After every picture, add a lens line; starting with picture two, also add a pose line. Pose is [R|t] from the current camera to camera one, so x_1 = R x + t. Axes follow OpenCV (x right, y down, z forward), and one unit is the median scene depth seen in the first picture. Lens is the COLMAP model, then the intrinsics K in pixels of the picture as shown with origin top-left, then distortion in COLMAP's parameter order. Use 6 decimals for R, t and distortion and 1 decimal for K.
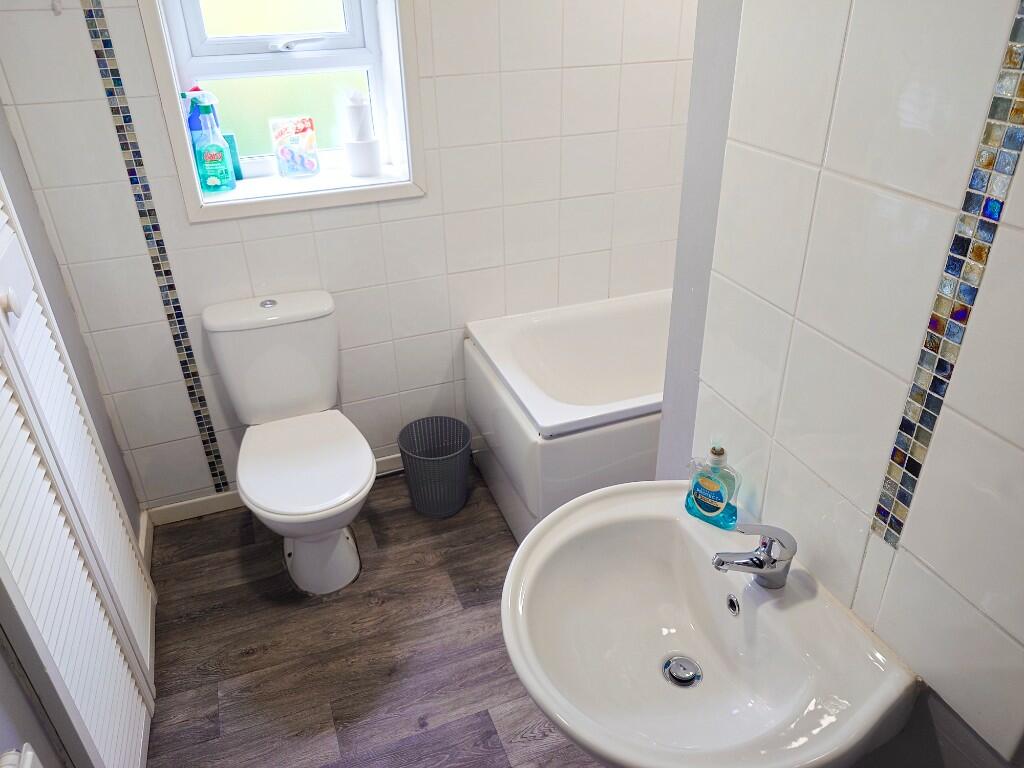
lens RADIAL K [[727.9, 0, 512.0], [0, 727.9, 384.0], [0, 0, 1]] dist [-0.009522, -0.004061]
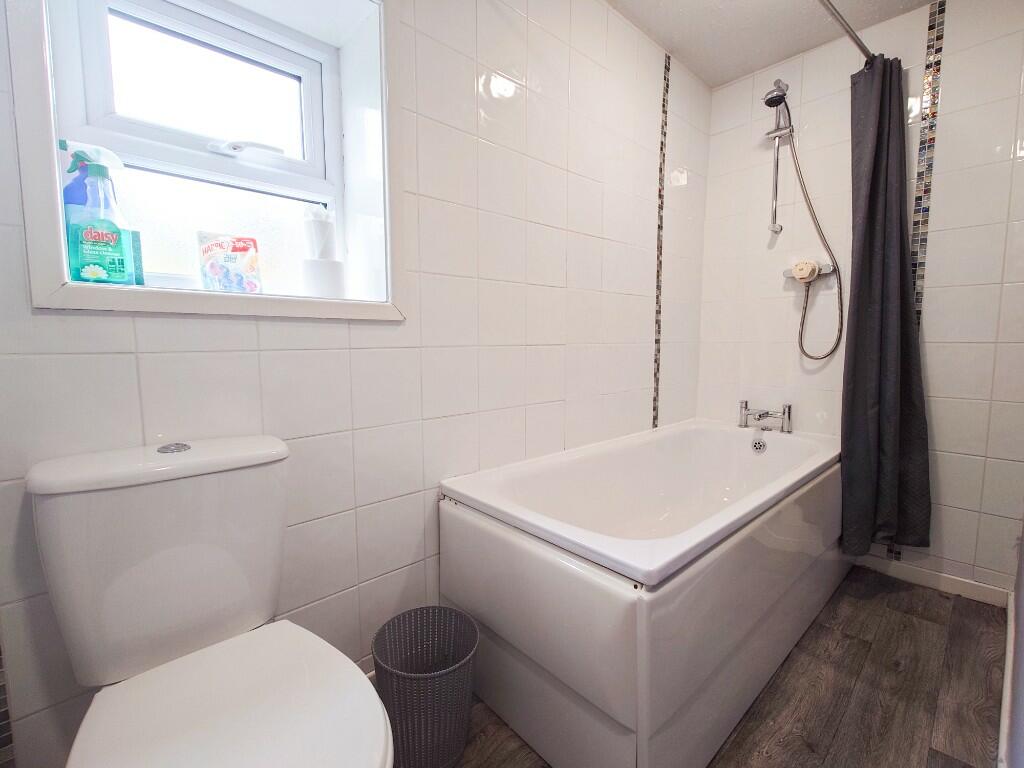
lens RADIAL K [[460.4, 0, 512.0], [0, 460.4, 384.0], [0, 0, 1]] dist [-0.000584, -0.000222]
pose [[0.926383, -0.020026, 0.376049, -0.212724], [0.173804, 0.908606, -0.379774, 0.036555], [-0.334075, 0.417175, 0.845198, 0.545878]]
